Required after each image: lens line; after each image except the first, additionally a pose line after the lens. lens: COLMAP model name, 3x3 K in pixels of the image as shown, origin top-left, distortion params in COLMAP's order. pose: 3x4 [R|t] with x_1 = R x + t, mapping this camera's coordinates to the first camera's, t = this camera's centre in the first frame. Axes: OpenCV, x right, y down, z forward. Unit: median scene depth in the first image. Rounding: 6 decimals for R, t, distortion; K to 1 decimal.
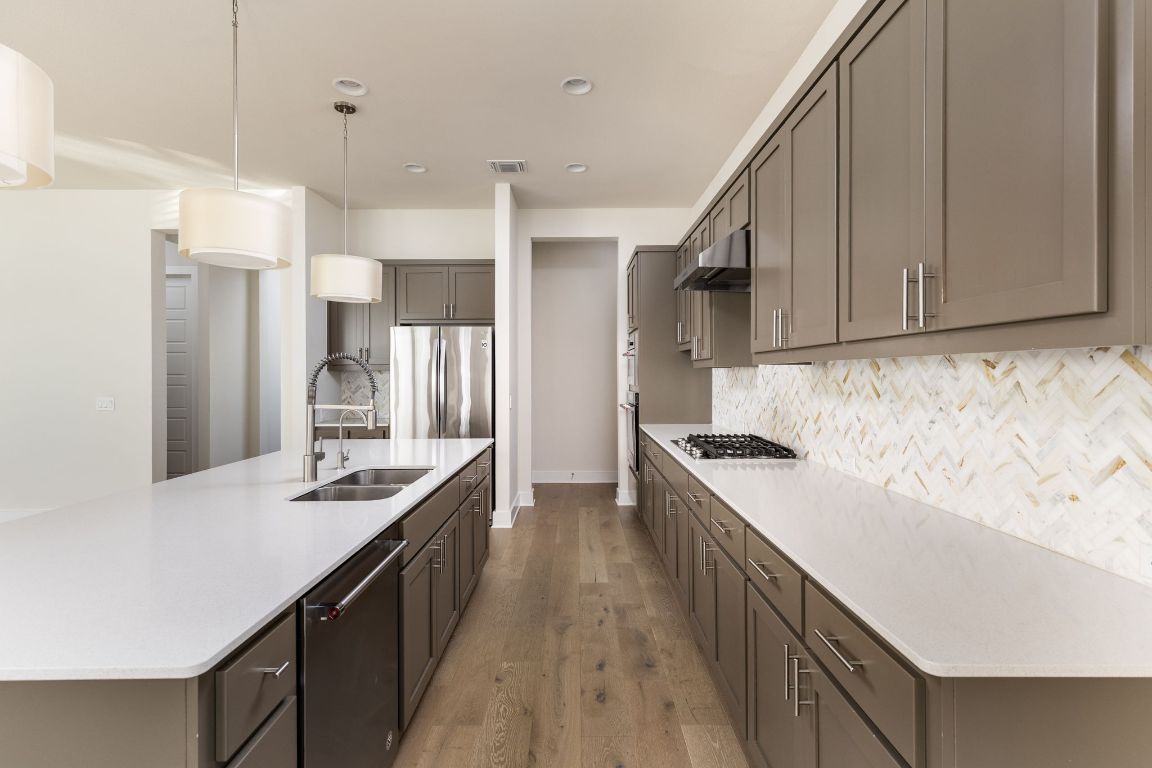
lens RADIAL K [[519.0, 0, 576.0], [0, 519.0, 384.0], [0, 0, 1]] dist [0.002246, 0.000186]
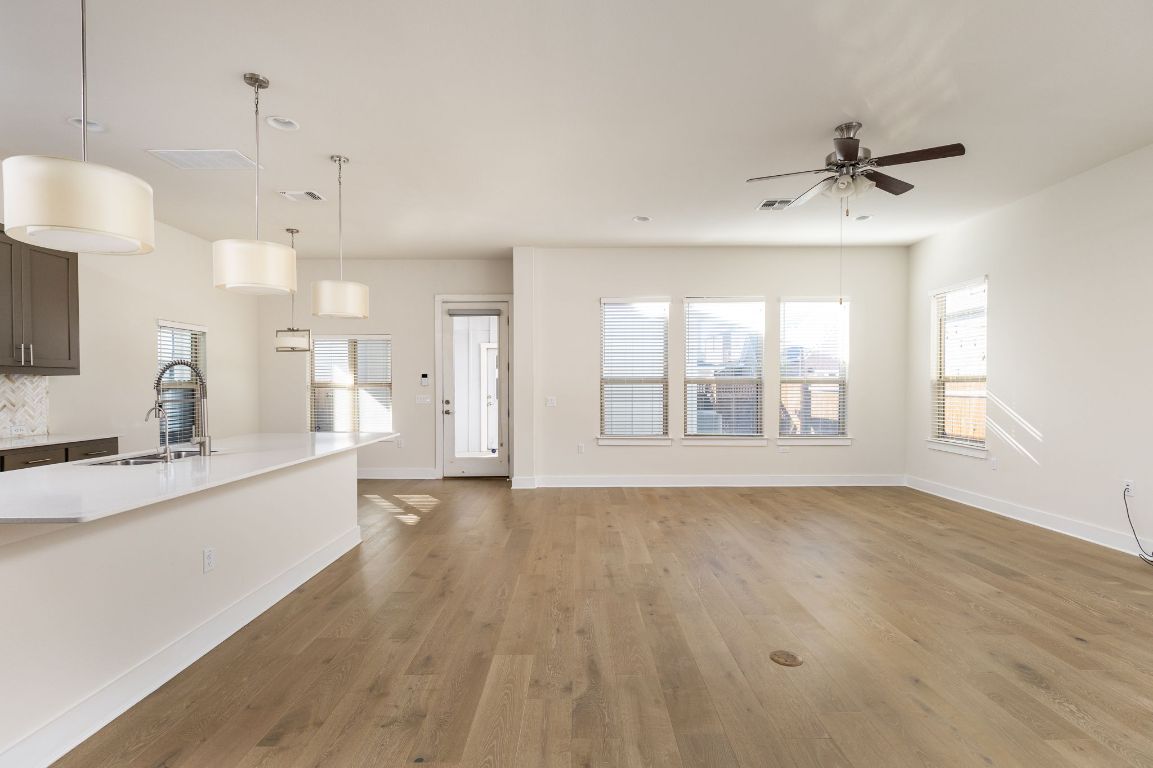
lens RADIAL K [[519.5, 0, 576.5], [0, 519.5, 384.0], [0, 0, 1]] dist [0.002246, 0.000186]
pose [[-0.999973, 0.007349, 0.000349, -2.502790], [0.007353, 0.999908, 0.011411, -0.009114], [-0.000265, 0.011414, -0.999935, 3.982145]]
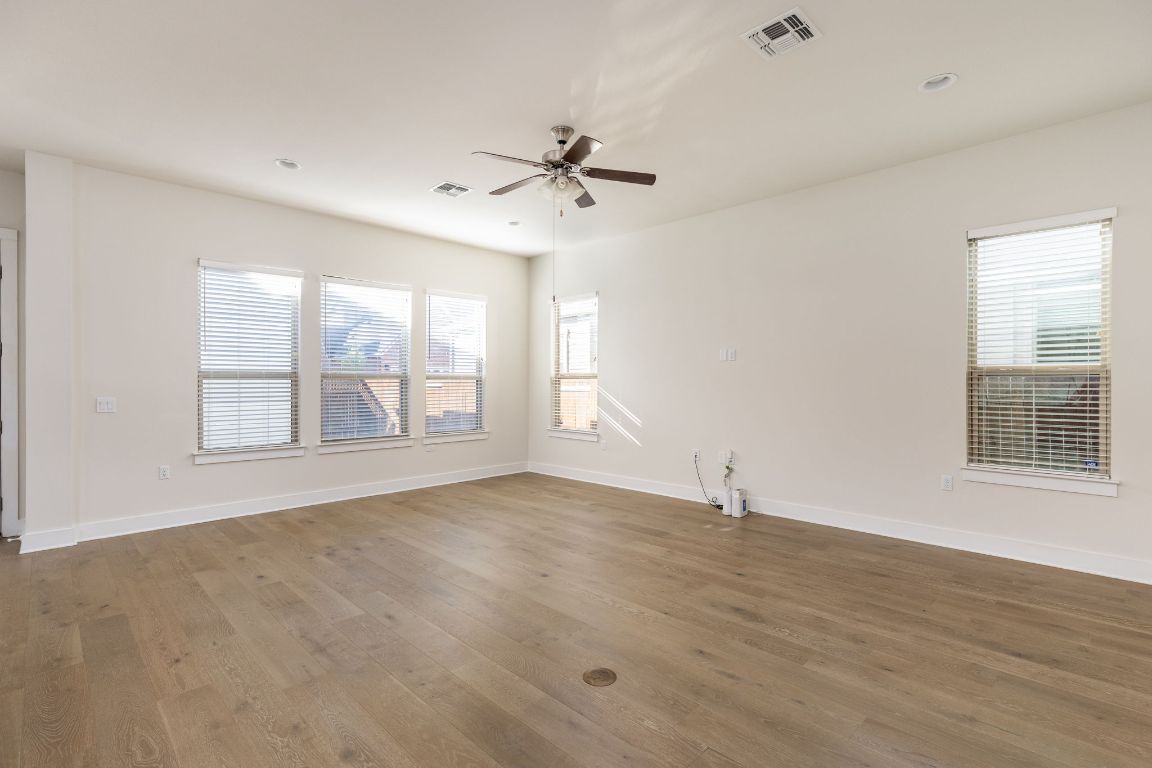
lens RADIAL K [[527.4, 0, 576.0], [0, 527.4, 384.0], [0, 0, 1]] dist [0.000231, 0.000008]
pose [[-0.713667, 0.009728, -0.700418, -2.067579], [-0.006481, 0.999769, 0.020489, -0.008605], [0.700455, 0.019161, -0.713439, 3.429678]]
